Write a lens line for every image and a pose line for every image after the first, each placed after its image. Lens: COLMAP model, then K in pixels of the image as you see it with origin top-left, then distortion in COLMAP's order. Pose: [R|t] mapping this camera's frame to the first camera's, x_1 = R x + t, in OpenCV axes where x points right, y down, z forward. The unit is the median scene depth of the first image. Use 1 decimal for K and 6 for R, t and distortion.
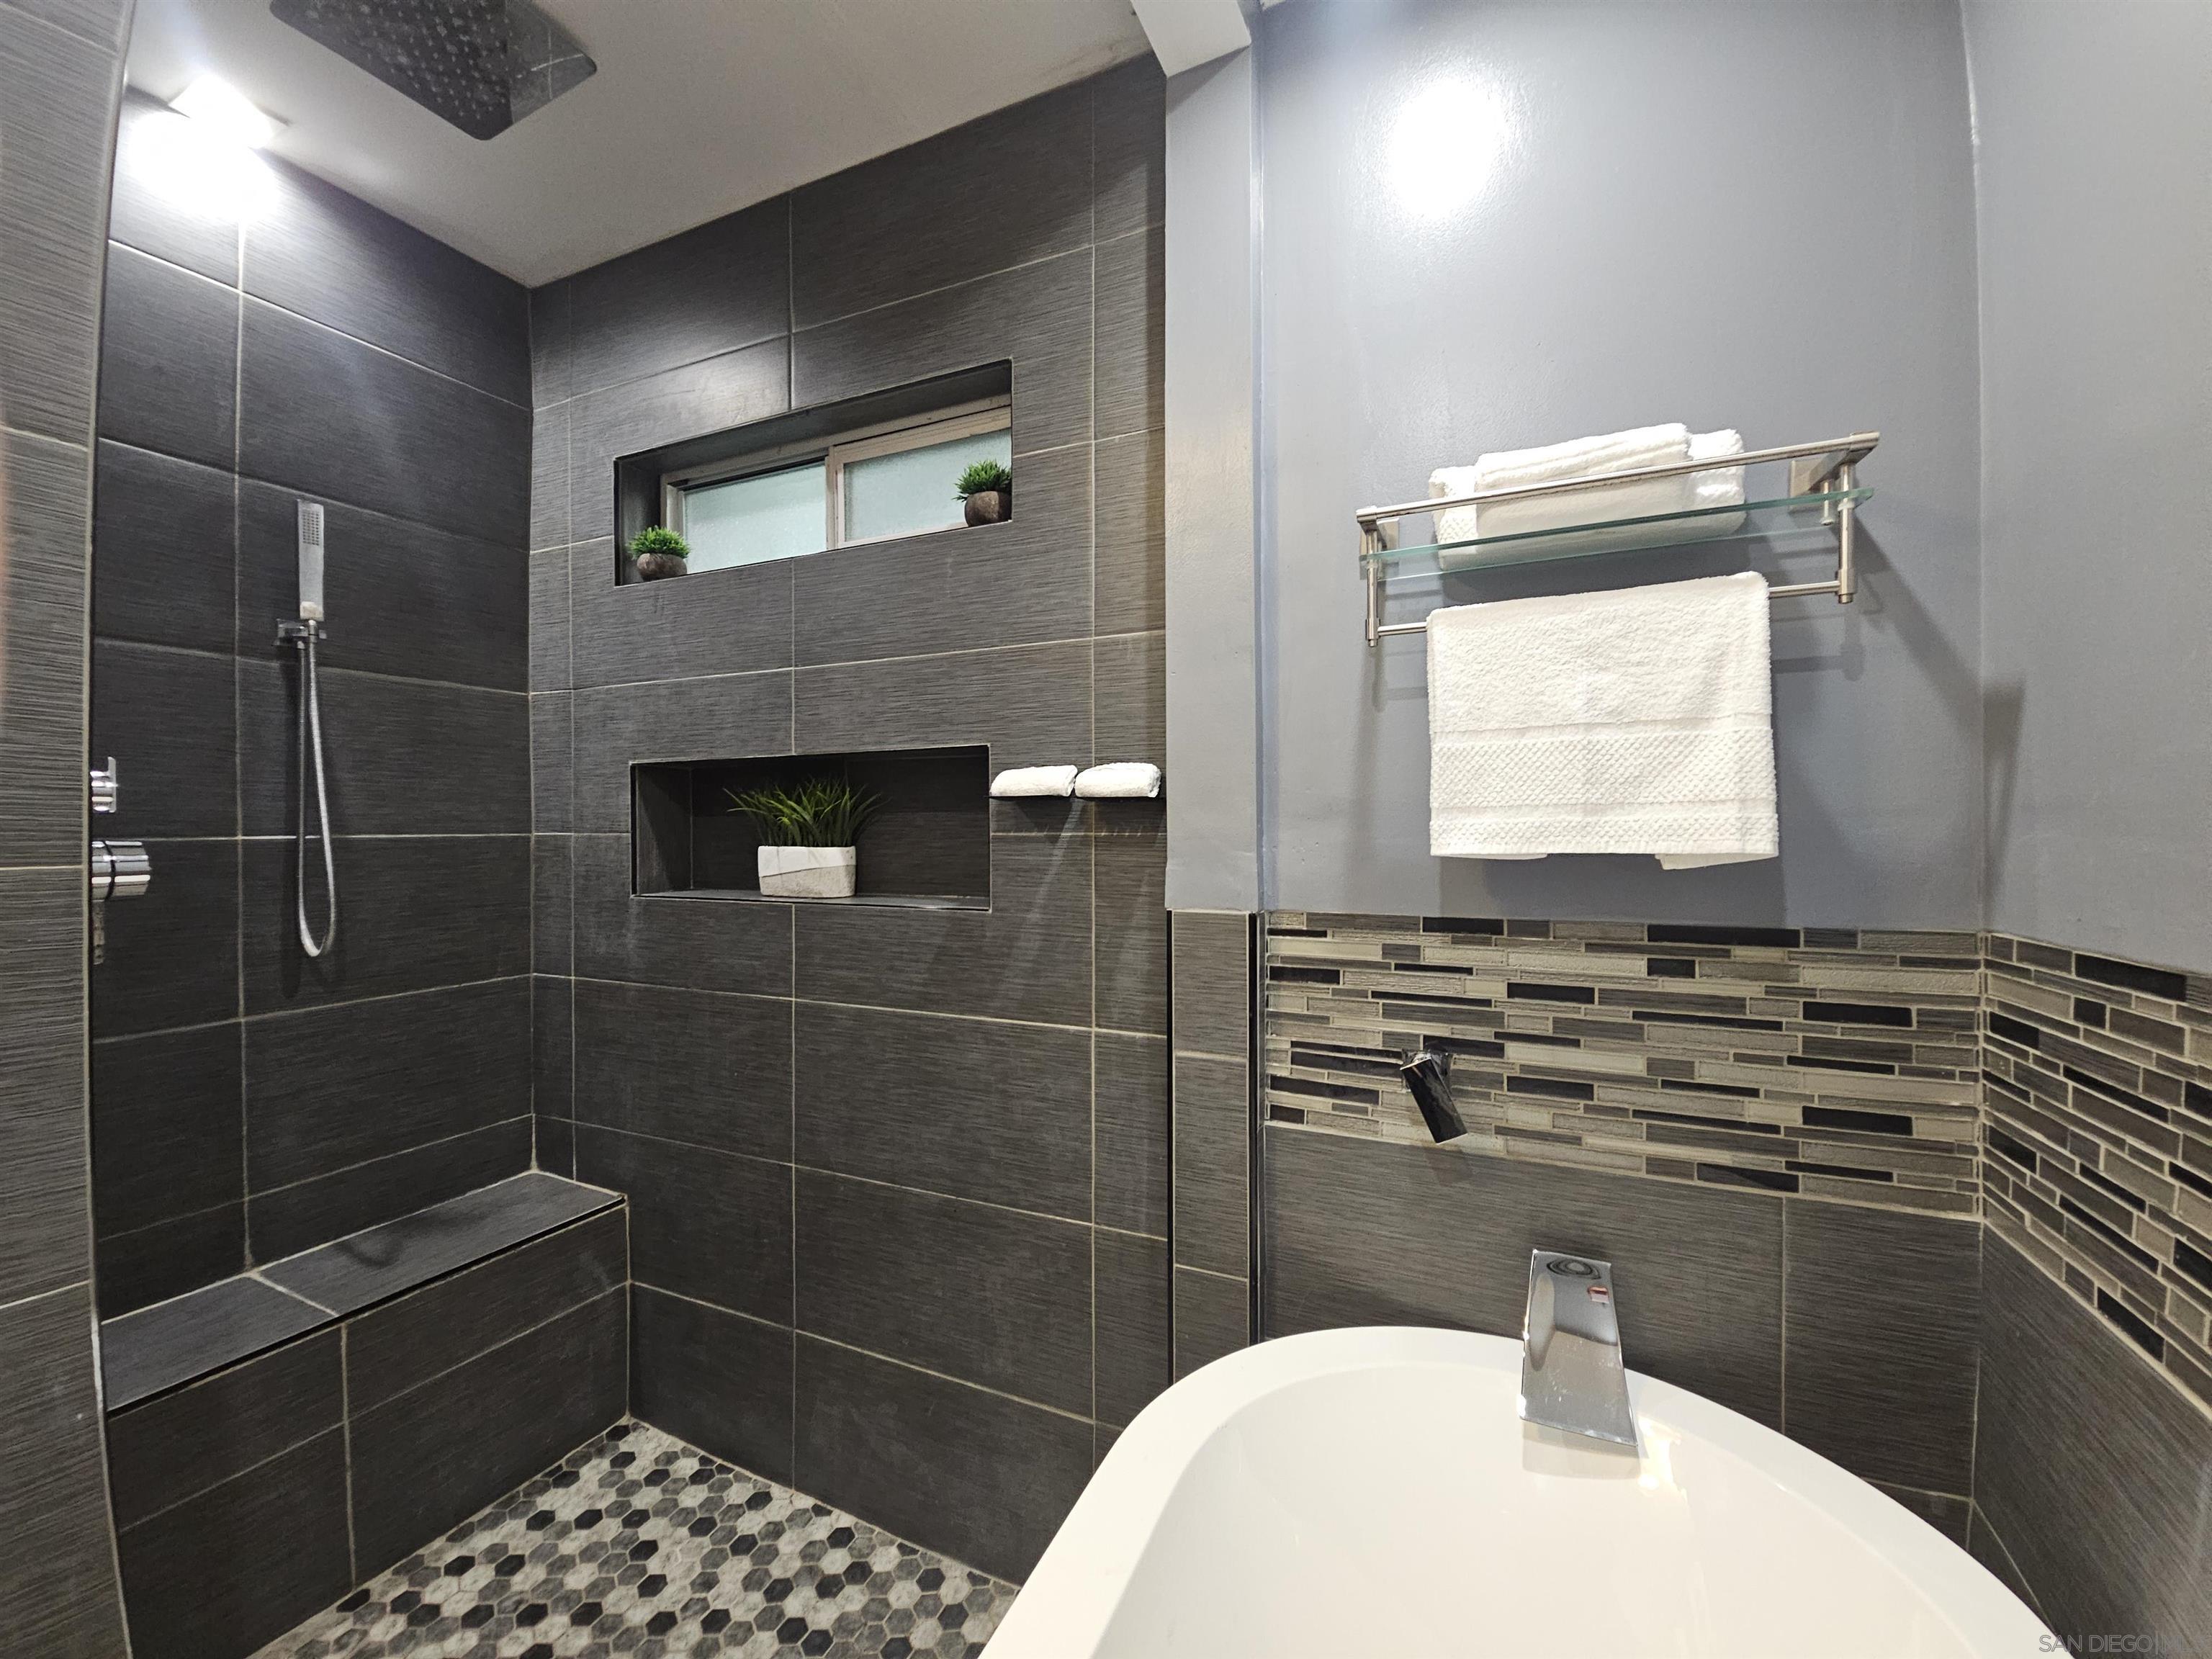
lens RADIAL K [[900.9, 0, 1094.9], [0, 900.9, 835.0], [0, 0, 1]] dist [0.002477, -0.008224]
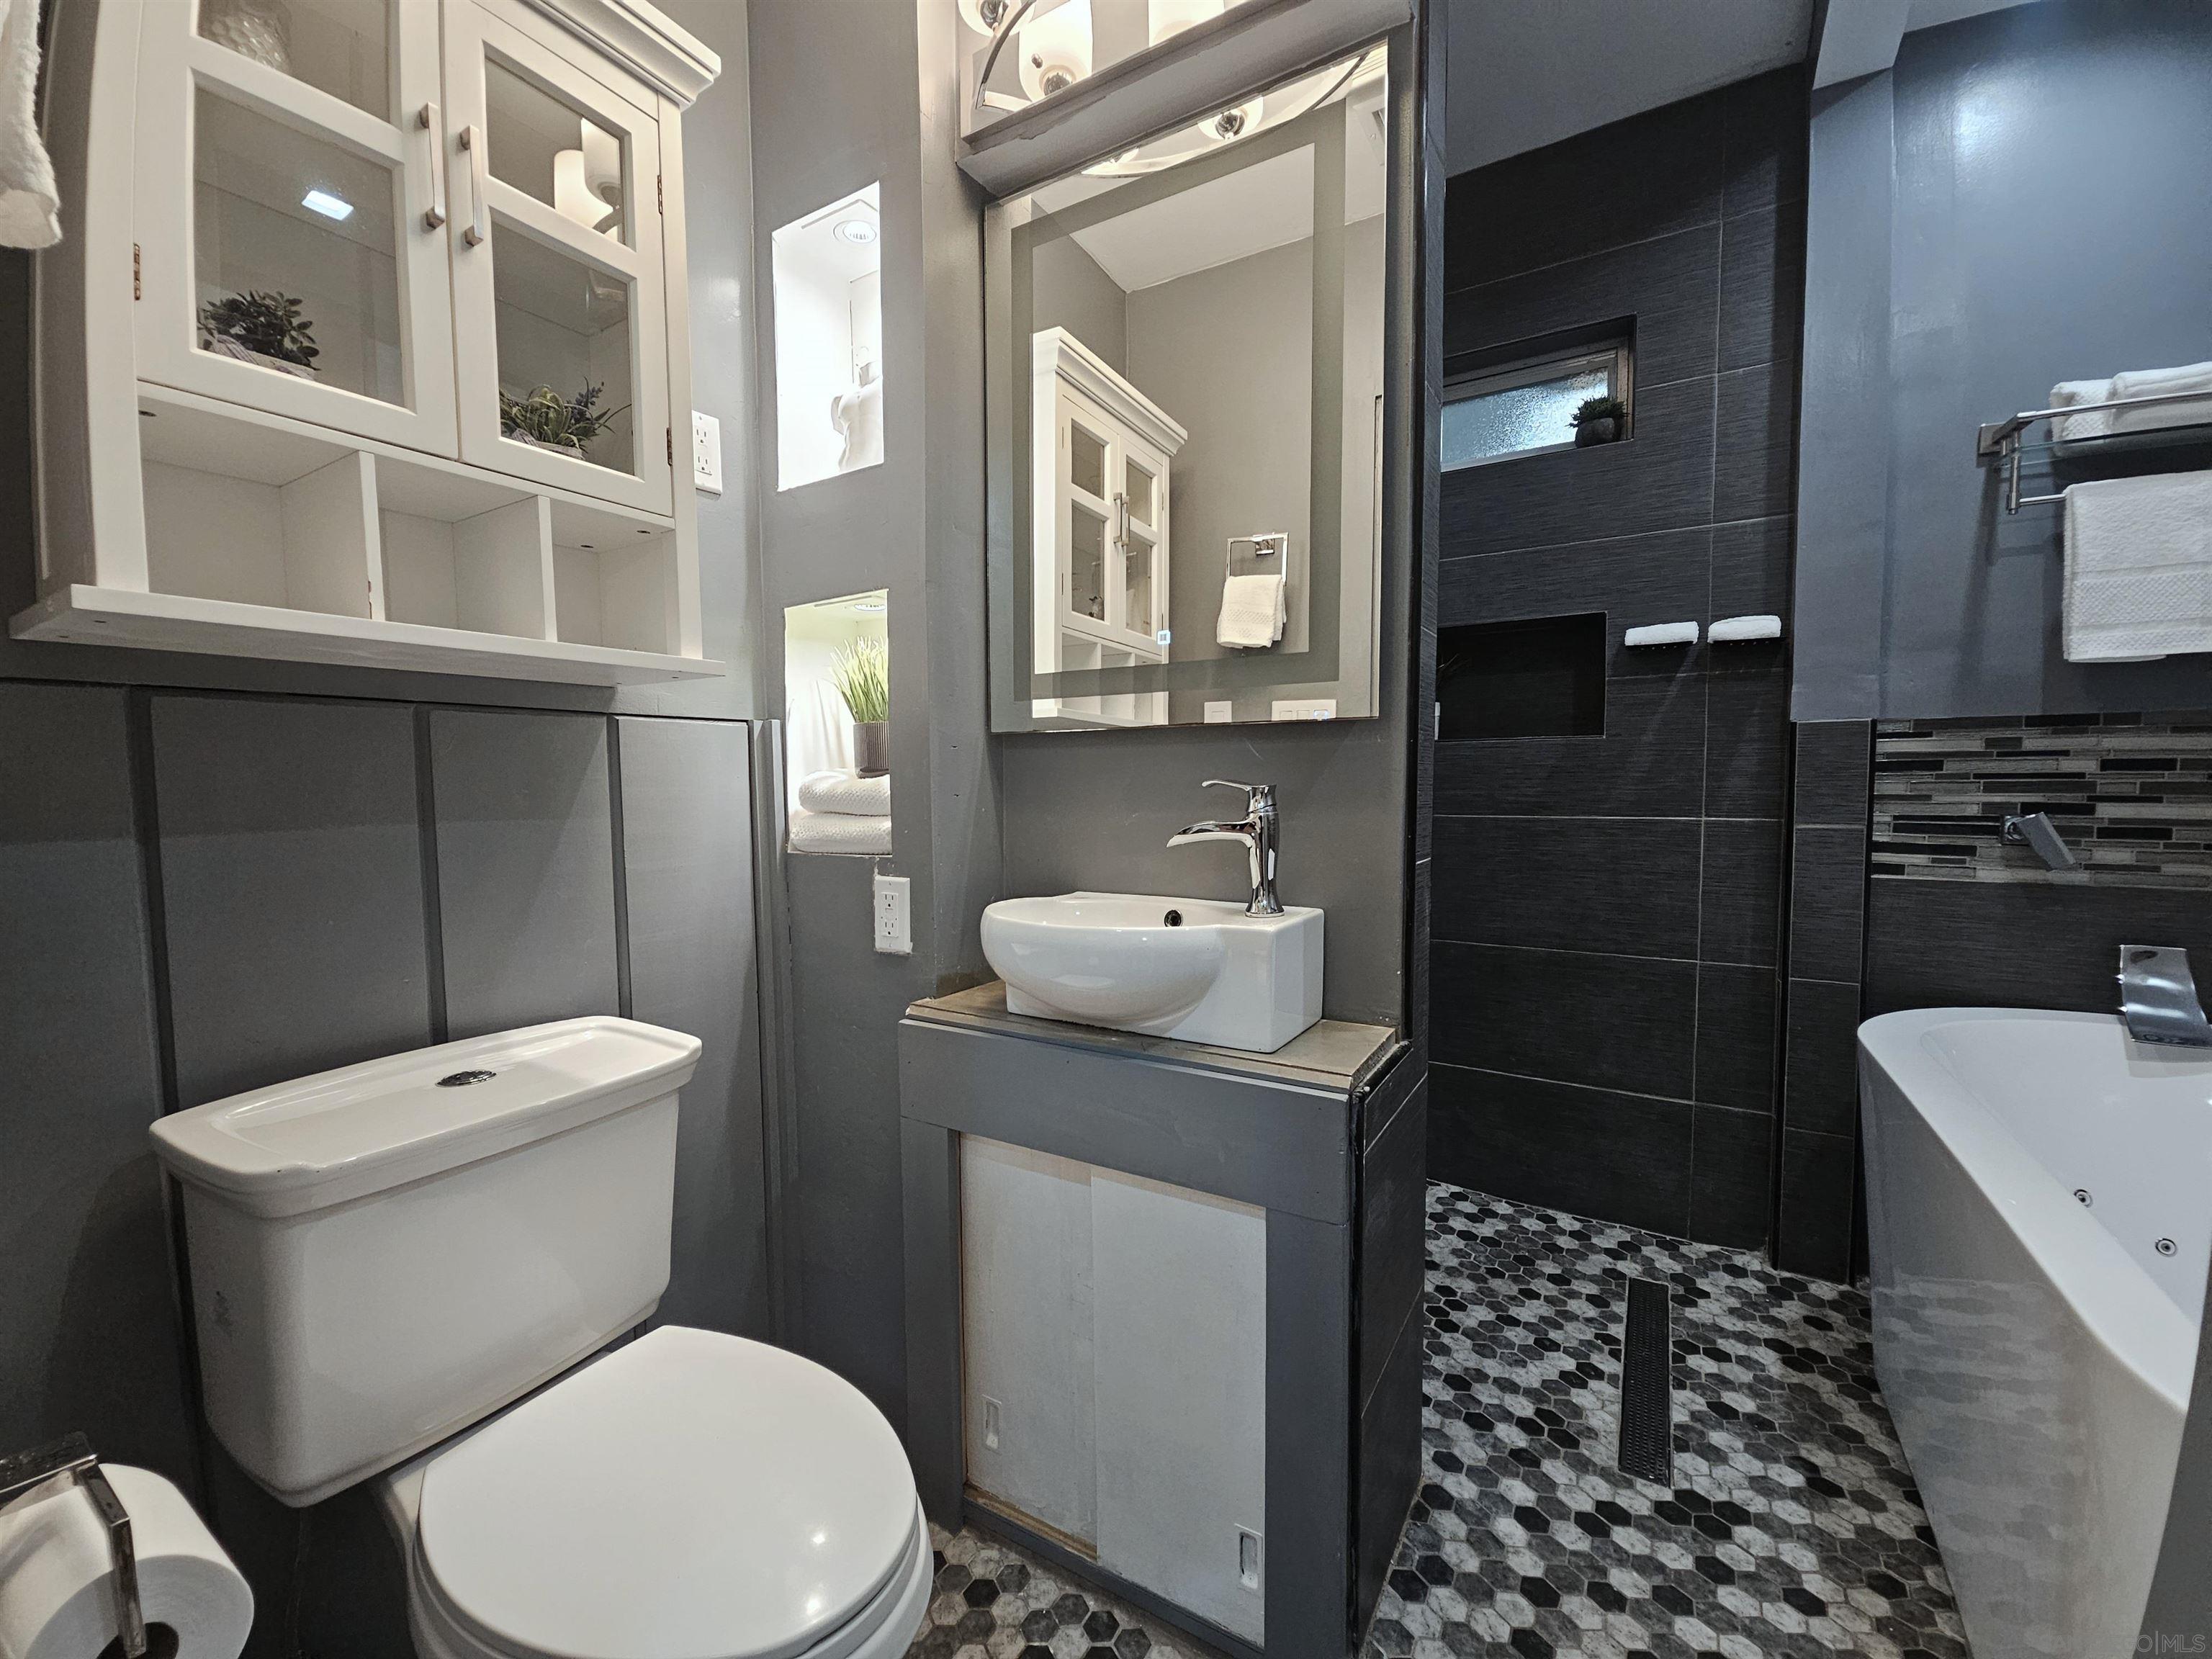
lens RADIAL K [[900.9, 0, 1094.9], [0, 900.9, 835.0], [0, 0, 1]] dist [0.002477, -0.008224]
pose [[0.991191, 0.002791, -0.132412, -0.791764], [0.004795, 0.998366, 0.056936, 0.172593], [0.132355, -0.057069, 0.989558, -0.502821]]
